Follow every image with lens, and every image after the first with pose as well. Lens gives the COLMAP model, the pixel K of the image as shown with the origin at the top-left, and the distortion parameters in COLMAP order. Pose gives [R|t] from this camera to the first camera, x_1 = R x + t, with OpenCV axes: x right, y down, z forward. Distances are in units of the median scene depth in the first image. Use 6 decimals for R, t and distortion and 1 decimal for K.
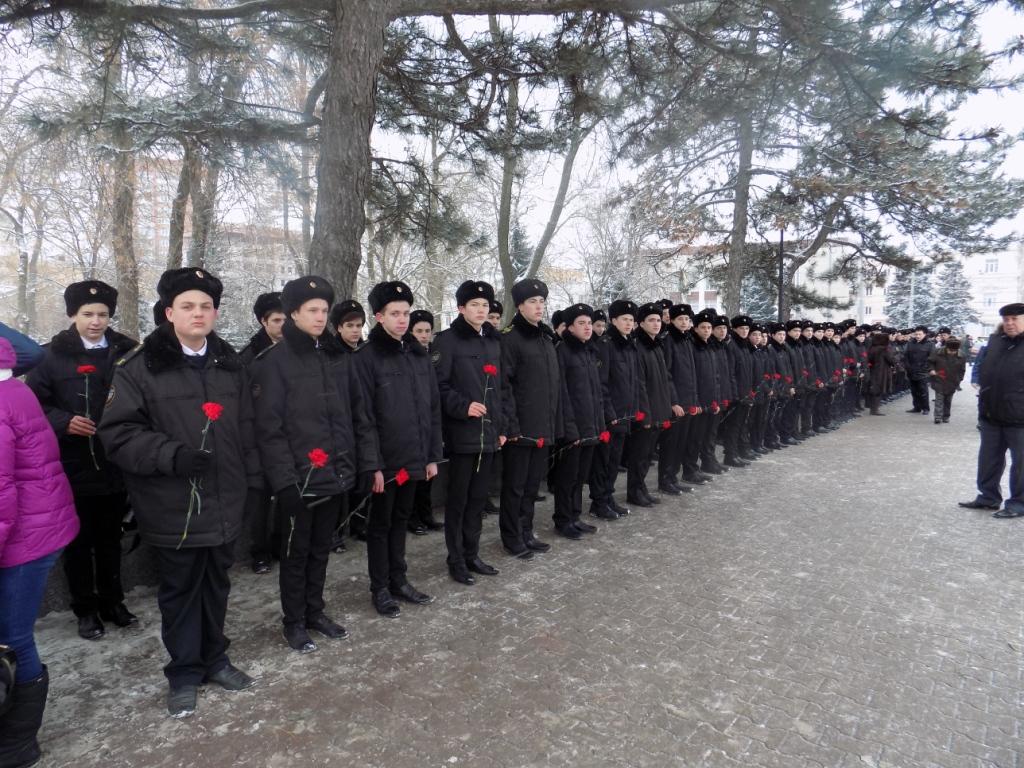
lens RADIAL K [[691.3, 0, 516.6], [0, 691.3, 379.5], [0, 0, 1]] dist [-0.070209, 0.073984]
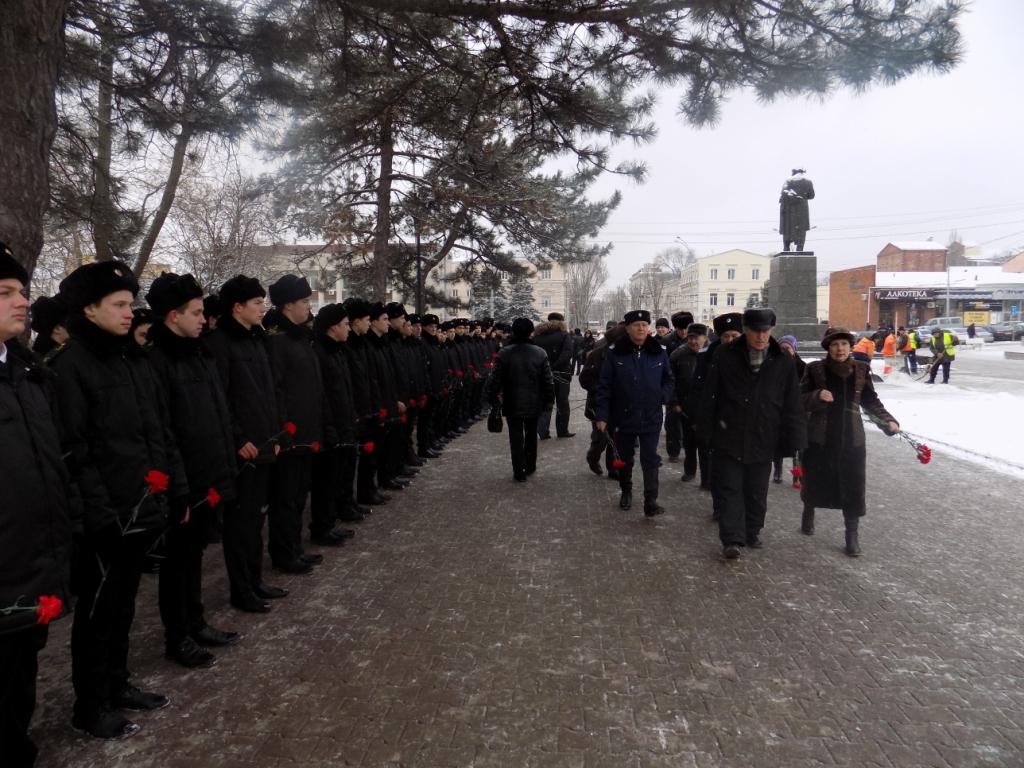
lens RADIAL K [[691.3, 0, 516.6], [0, 691.3, 379.5], [0, 0, 1]] dist [-0.070209, 0.073984]
pose [[0.840761, -0.048942, 0.539190, -0.070133], [0.048843, 0.998701, 0.014491, -0.000585], [-0.539199, 0.014152, 0.842060, 0.018220]]
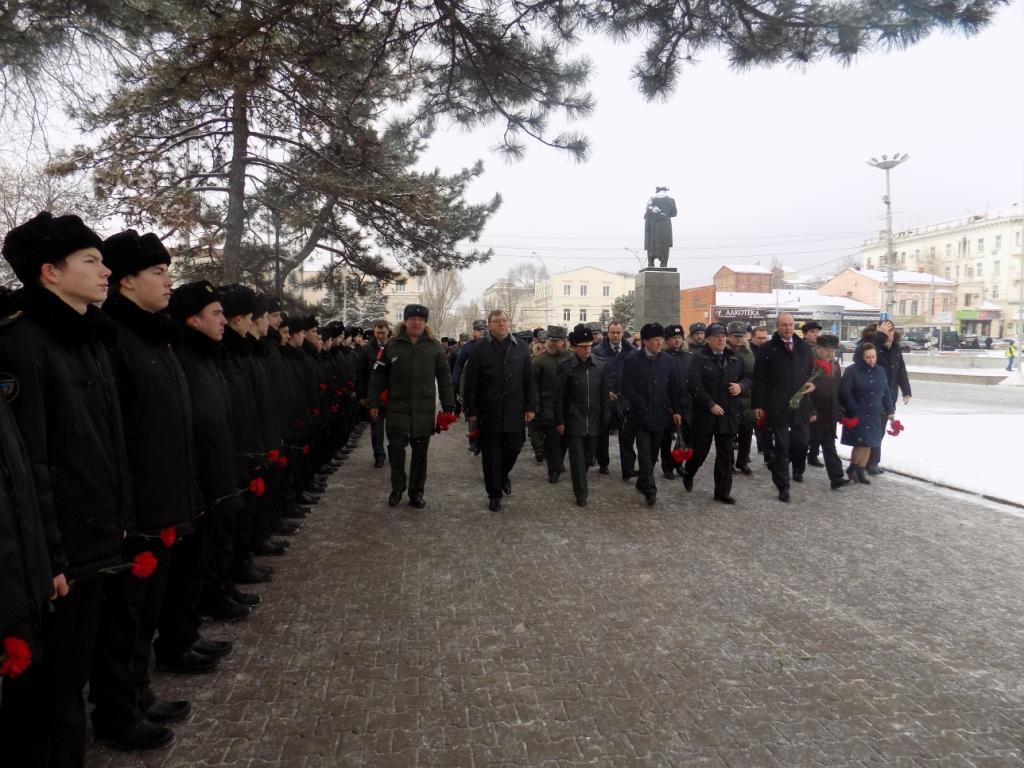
lens RADIAL K [[691.3, 0, 516.6], [0, 691.3, 379.5], [0, 0, 1]] dist [-0.070209, 0.073984]
pose [[0.706073, -0.038420, 0.707096, -0.045922], [0.049543, 0.998760, 0.004797, -0.003699], [-0.706404, 0.031645, 0.707101, 0.116290]]
